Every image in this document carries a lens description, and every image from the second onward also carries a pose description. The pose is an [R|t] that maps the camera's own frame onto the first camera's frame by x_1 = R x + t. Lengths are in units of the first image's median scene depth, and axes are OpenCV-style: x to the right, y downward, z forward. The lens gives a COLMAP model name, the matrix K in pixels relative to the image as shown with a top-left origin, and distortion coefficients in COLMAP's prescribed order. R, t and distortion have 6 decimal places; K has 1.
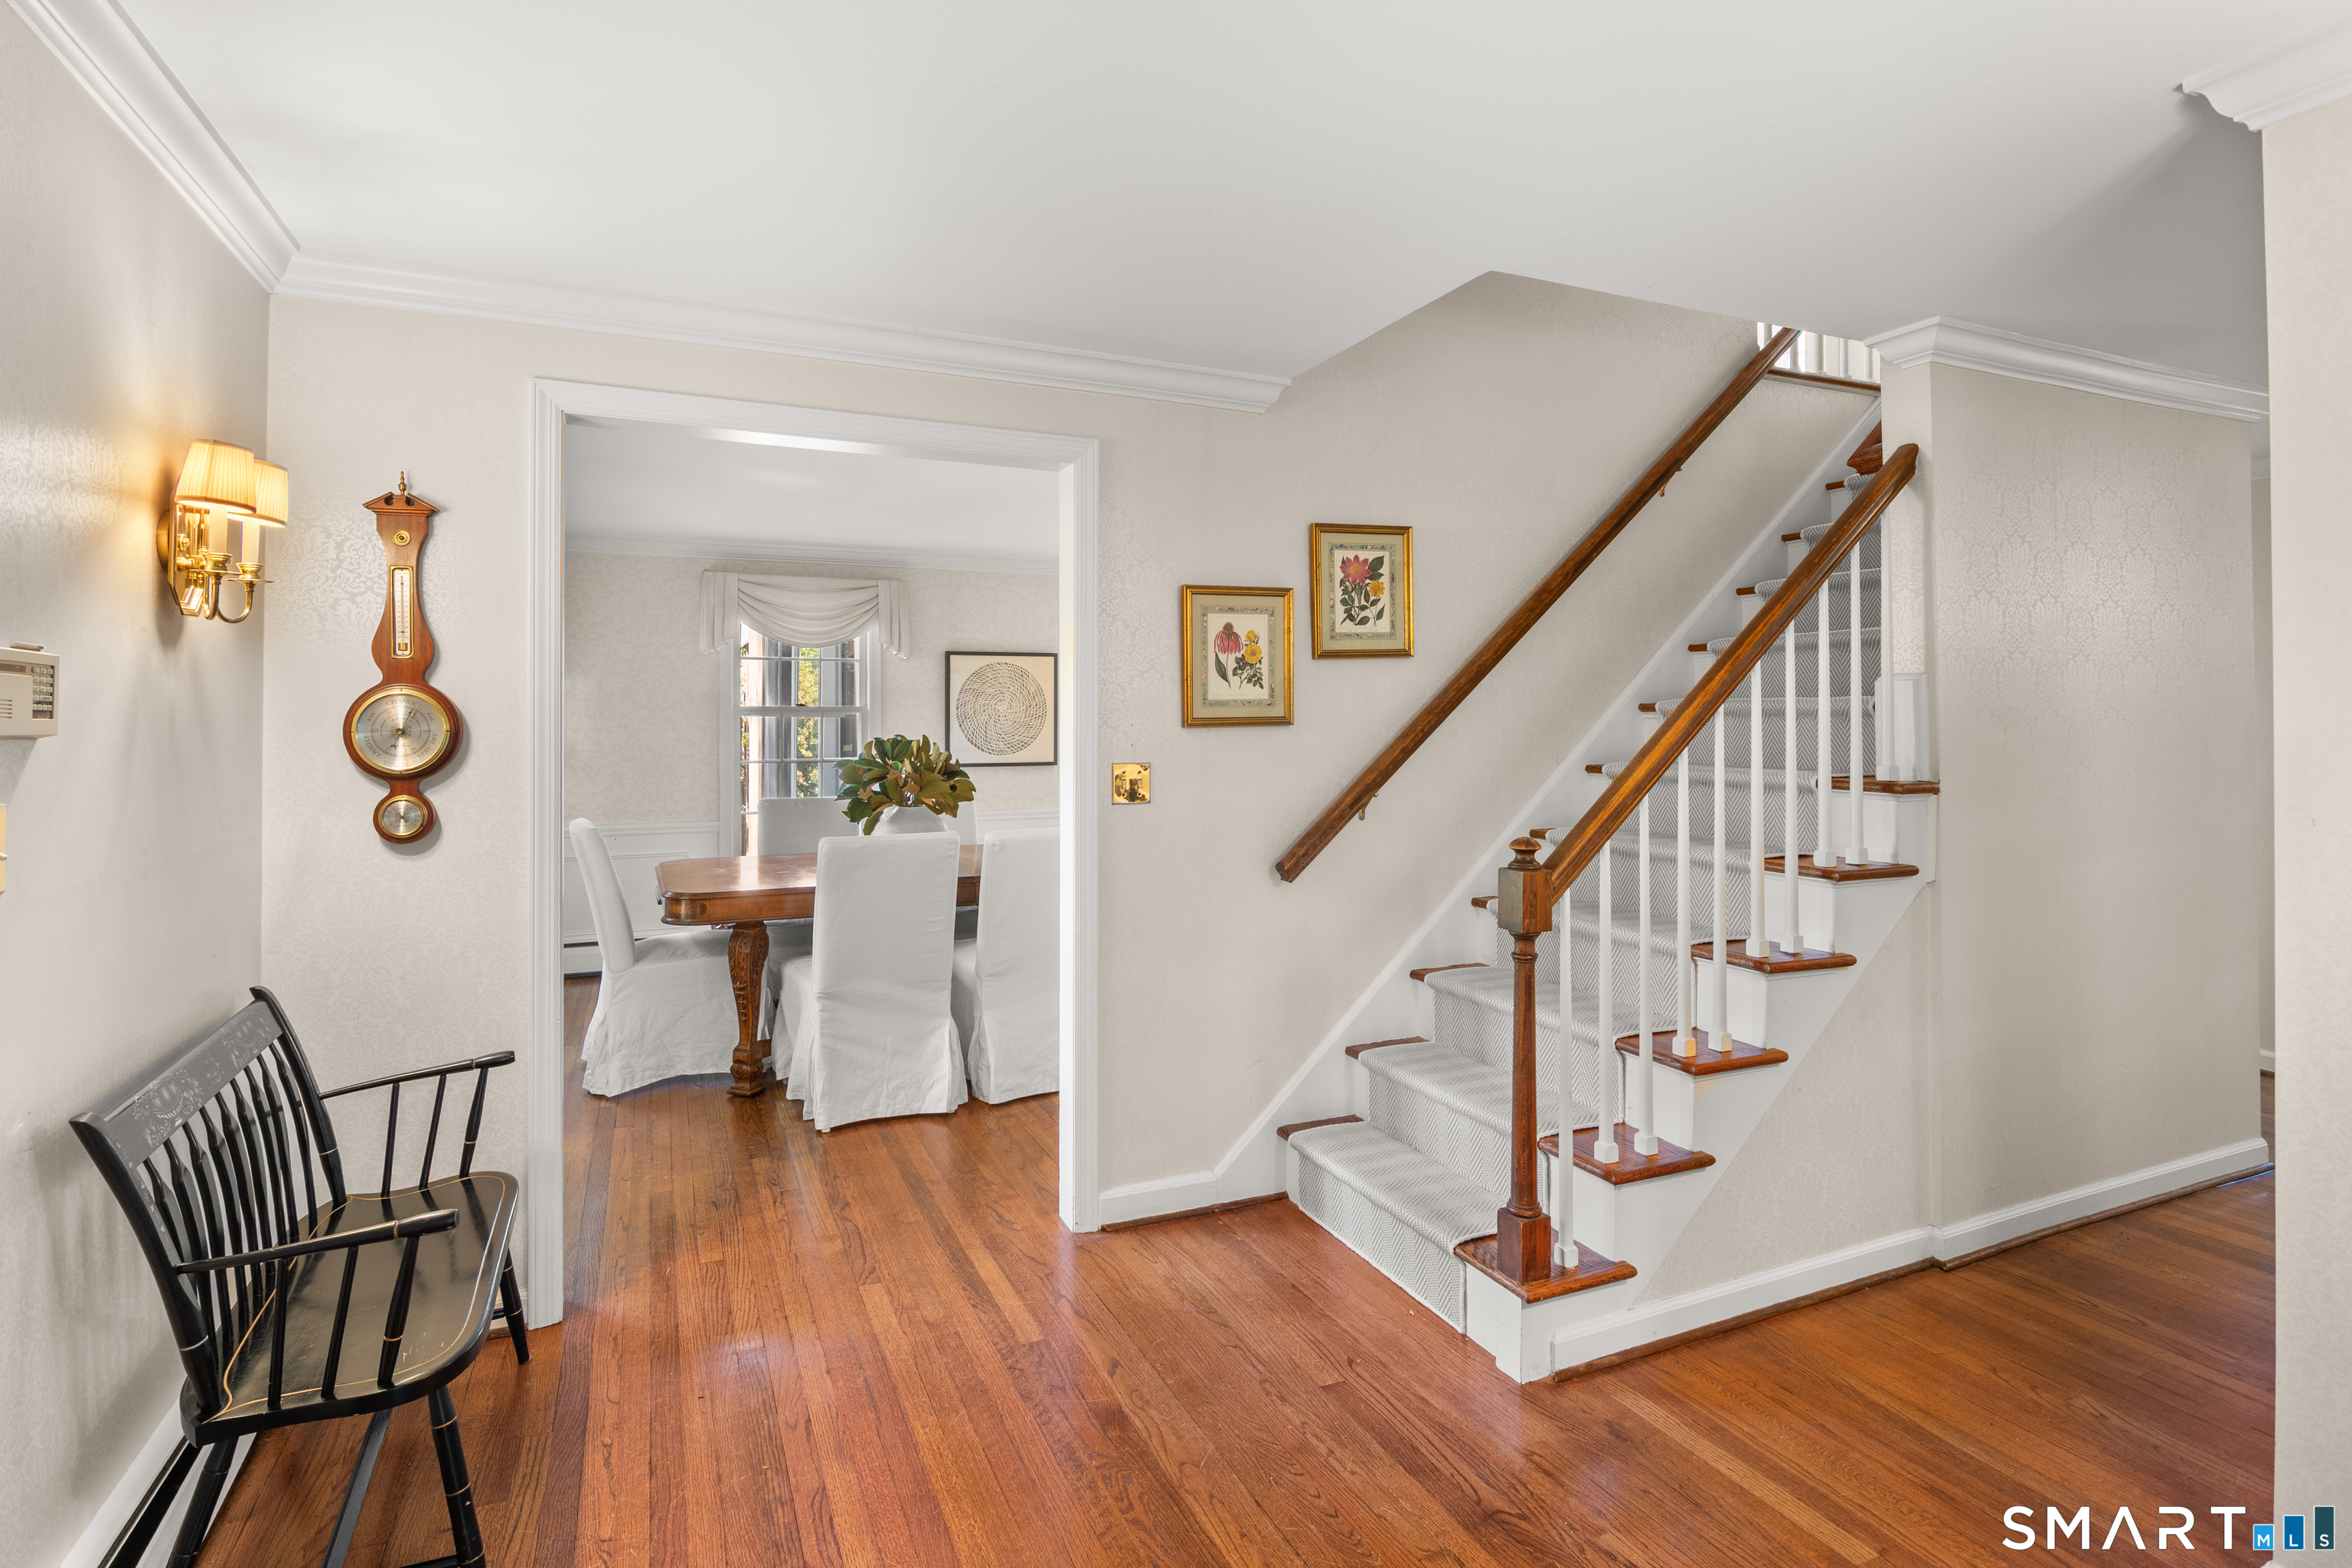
lens RADIAL K [[1153.0, 0, 1140.2], [0, 1153.0, 716.3], [0, 0, 1]] dist [0.001788, 0.000236]
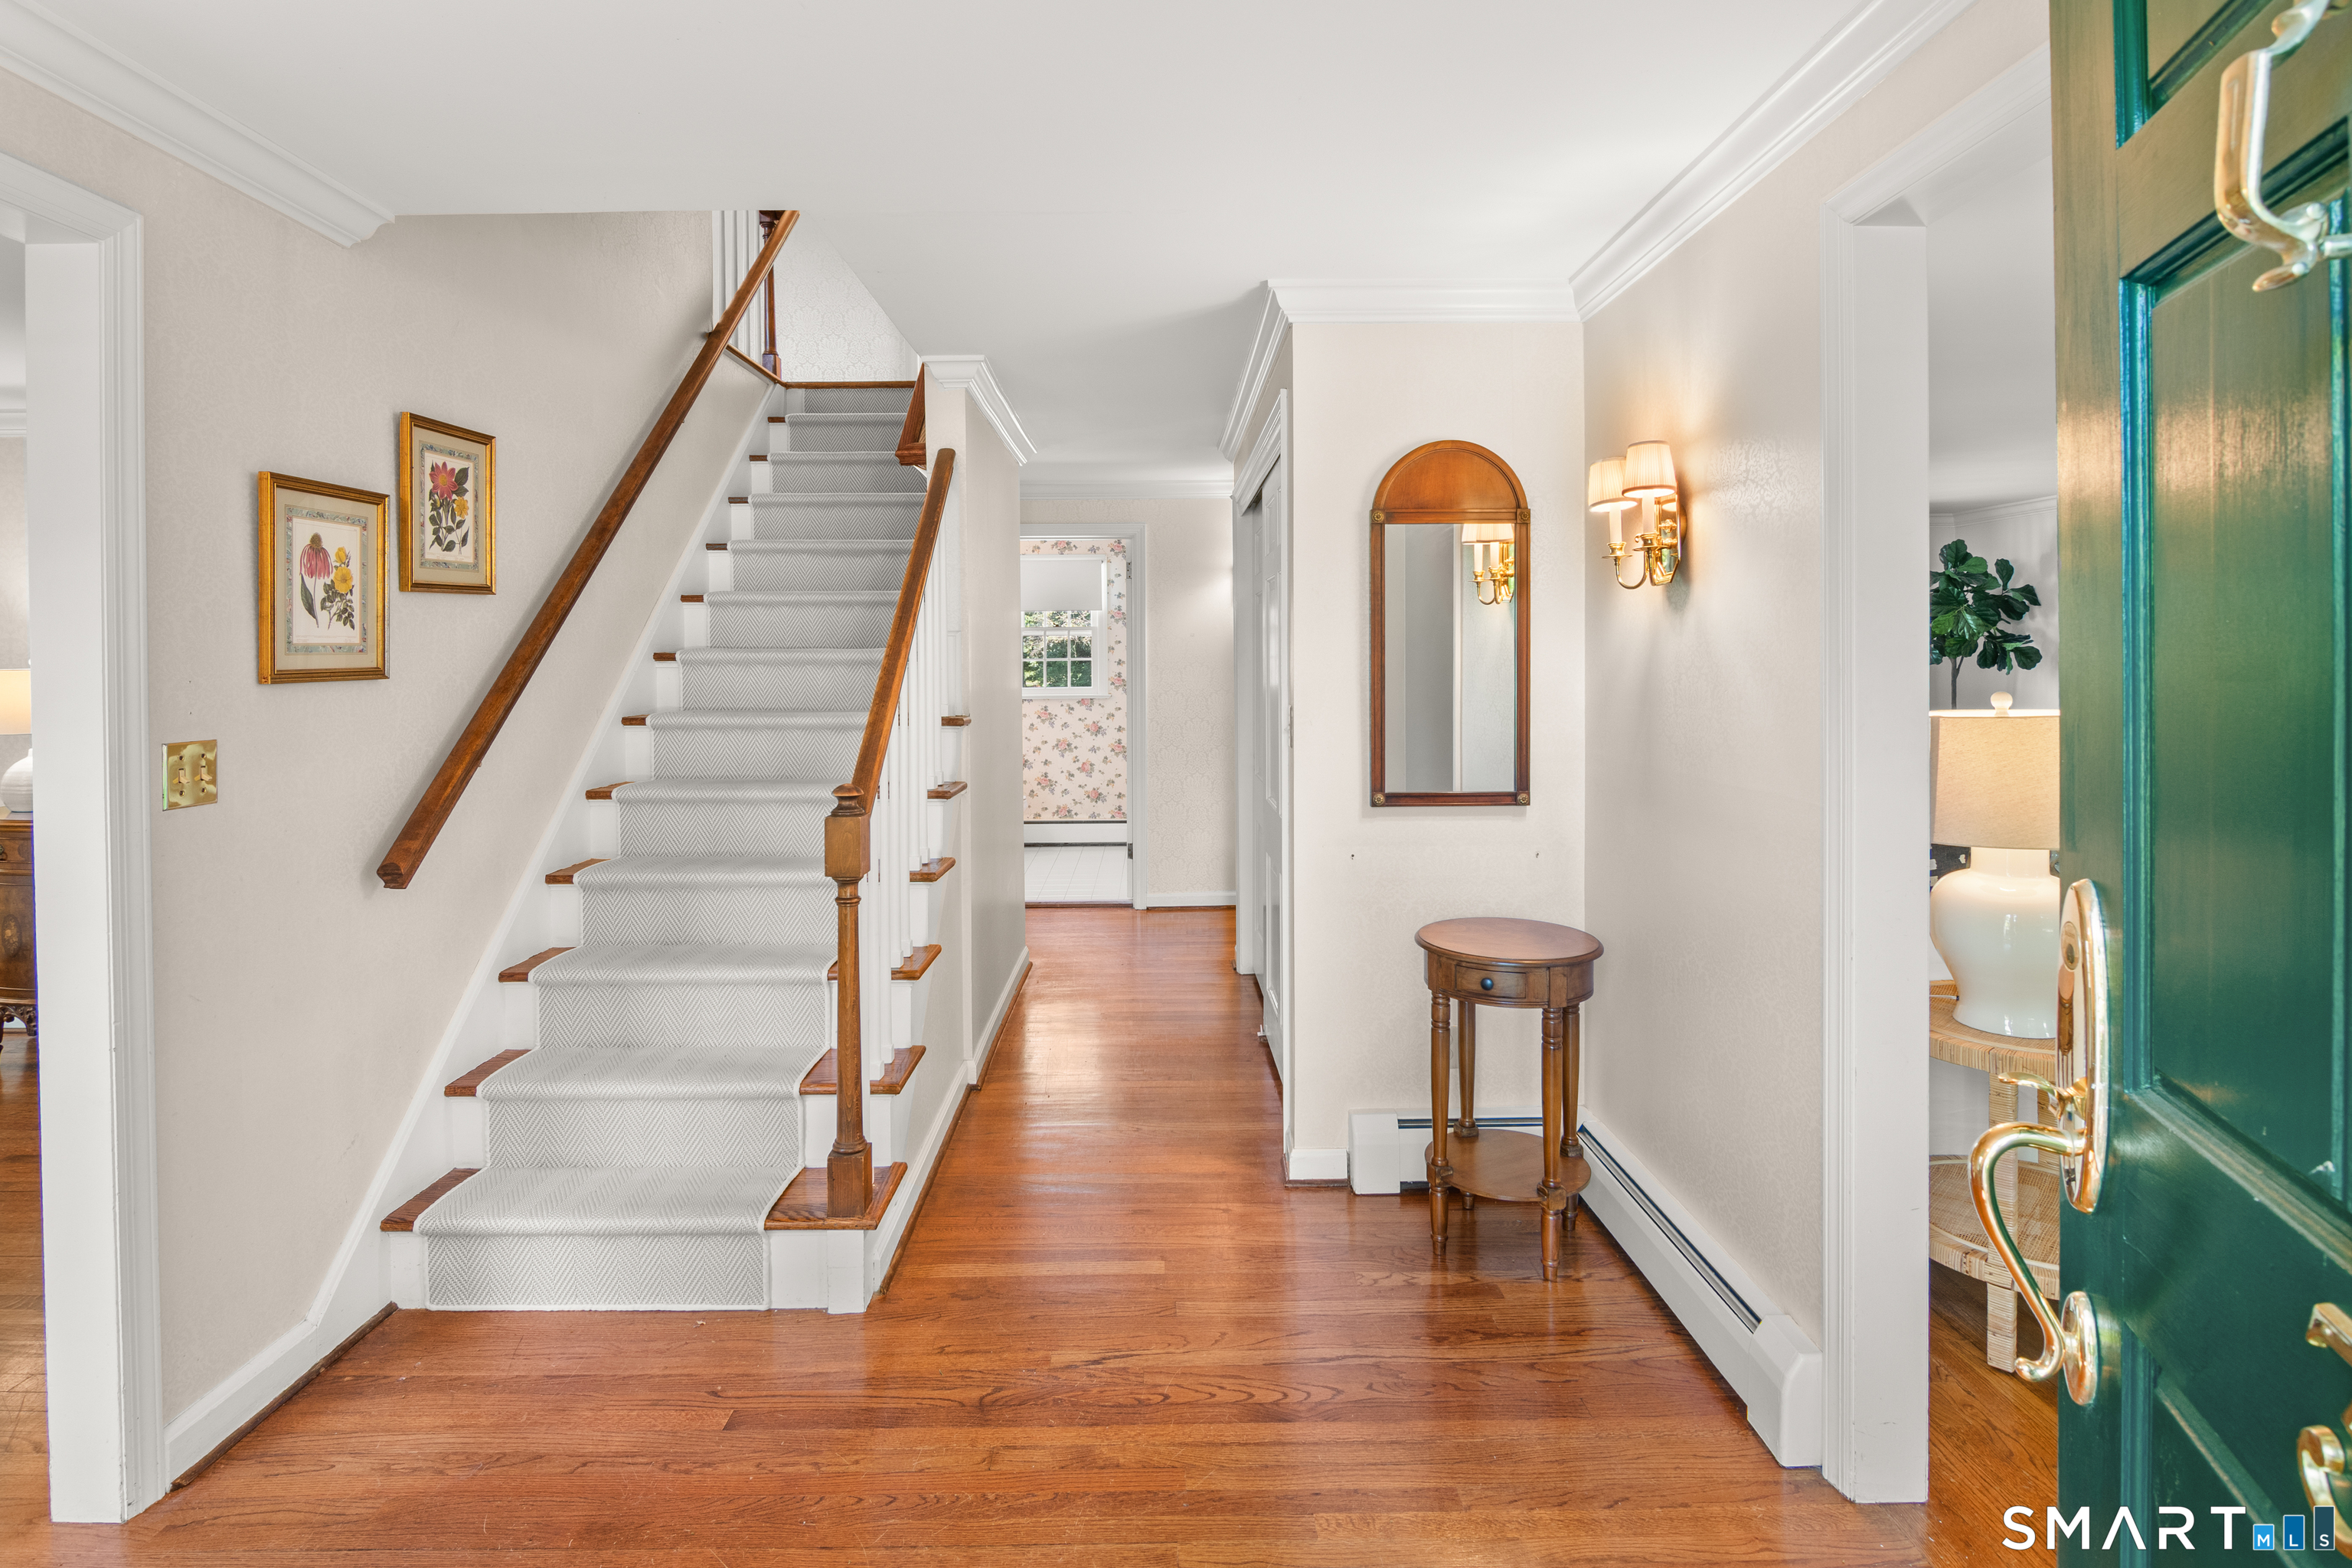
lens RADIAL K [[1183.4, 0, 1147.7], [0, 1183.4, 681.6], [0, 0, 1]] dist [-0.000583, -0.000508]
pose [[0.405856, -0.016099, 0.913795, -0.373557], [0.005283, 0.999869, 0.015269, 0.000483], [-0.913922, -0.001369, 0.405888, 0.242897]]
